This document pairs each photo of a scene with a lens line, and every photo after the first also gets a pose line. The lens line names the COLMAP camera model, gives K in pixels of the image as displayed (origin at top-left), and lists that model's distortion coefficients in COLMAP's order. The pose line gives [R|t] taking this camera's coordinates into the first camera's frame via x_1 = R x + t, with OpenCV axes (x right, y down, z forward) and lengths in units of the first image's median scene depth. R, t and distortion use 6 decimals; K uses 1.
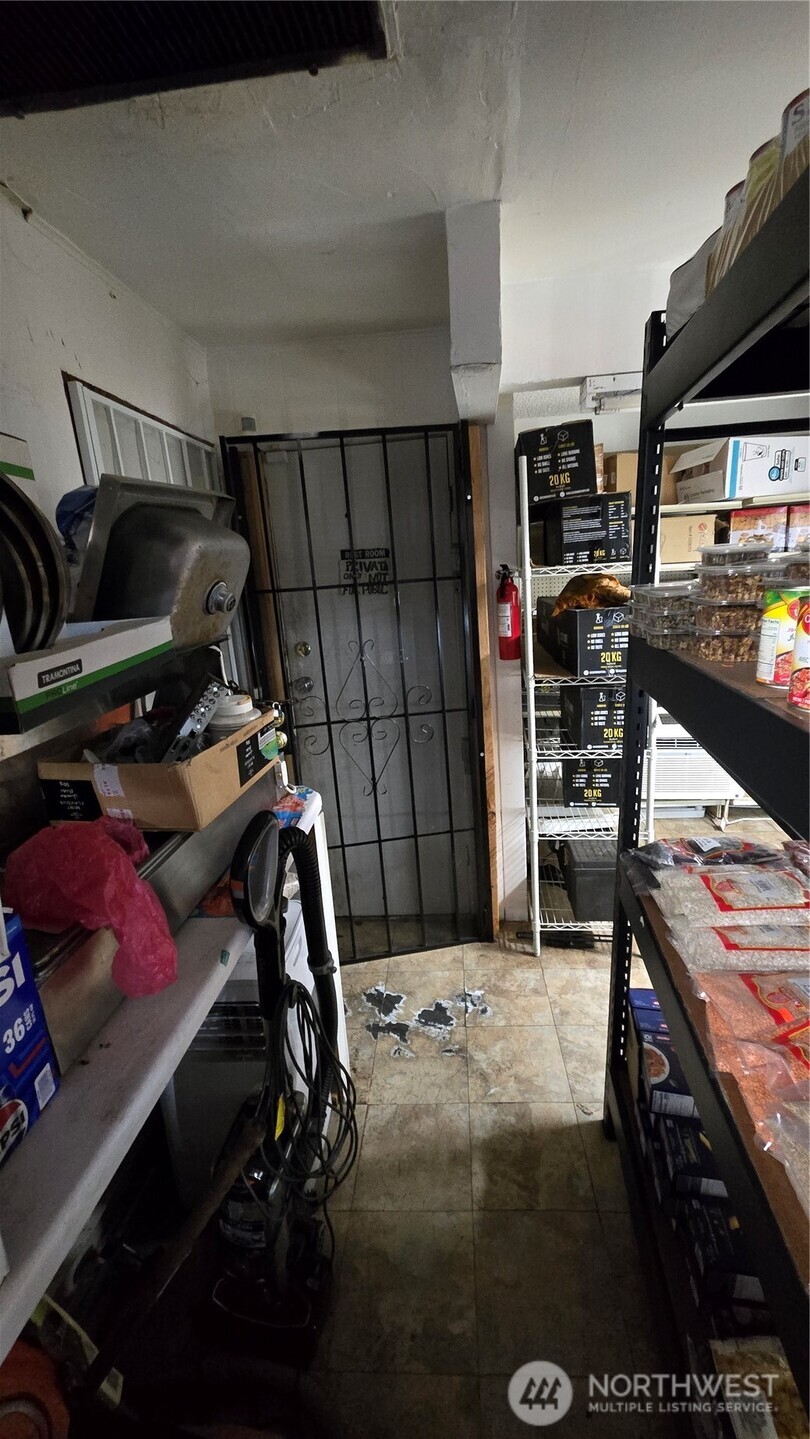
lens RADIAL K [[582.0, 0, 400.9], [0, 582.0, 726.5], [0, 0, 1]] dist [0.000029, 0.000007]
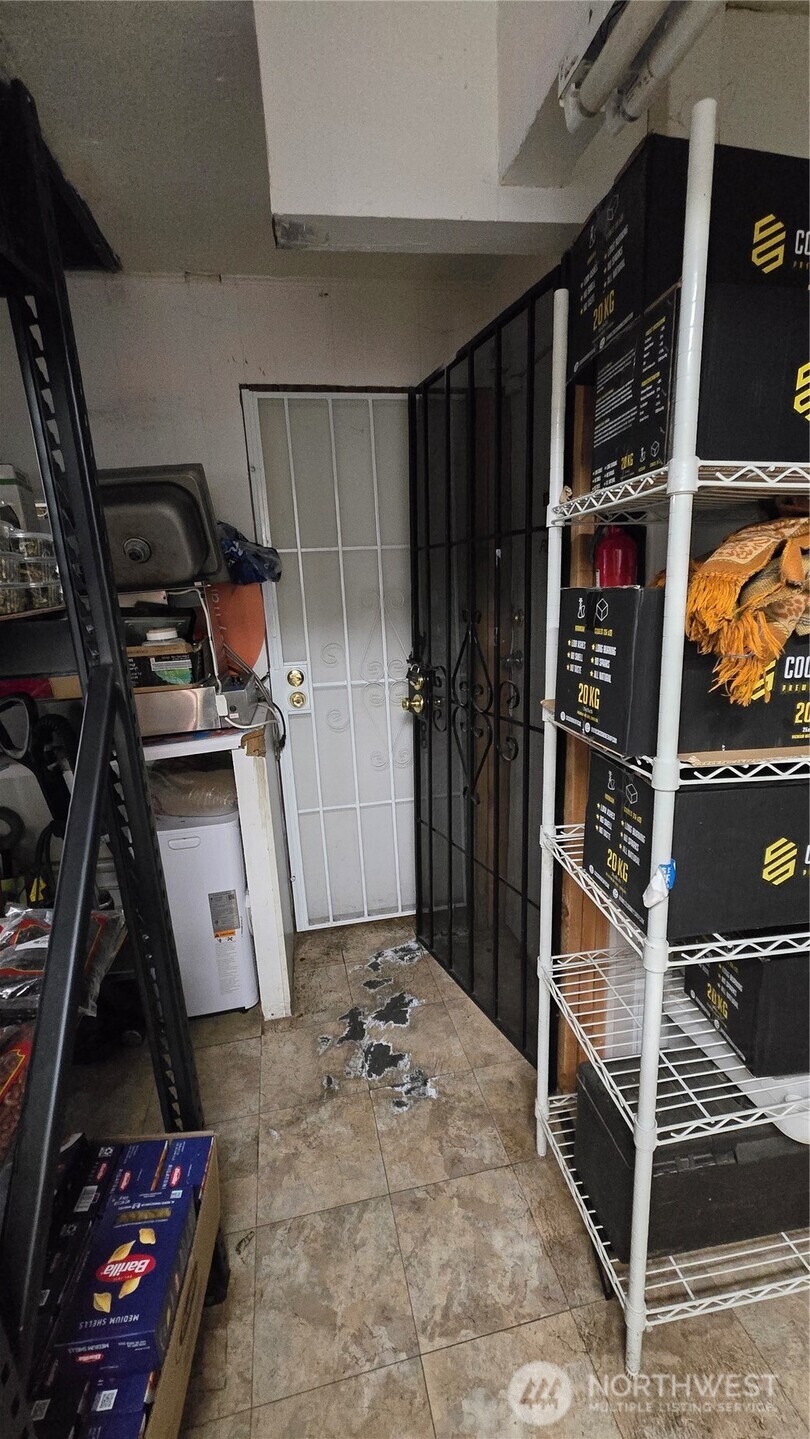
lens RADIAL K [[582.0, 0, 400.9], [0, 582.0, 726.5], [0, 0, 1]] dist [0.000029, 0.000007]
pose [[0.298047, 0.286726, -0.910470, 0.738938], [-0.220408, 0.948717, 0.226618, -0.167394], [0.928756, 0.133132, 0.345959, 0.706673]]
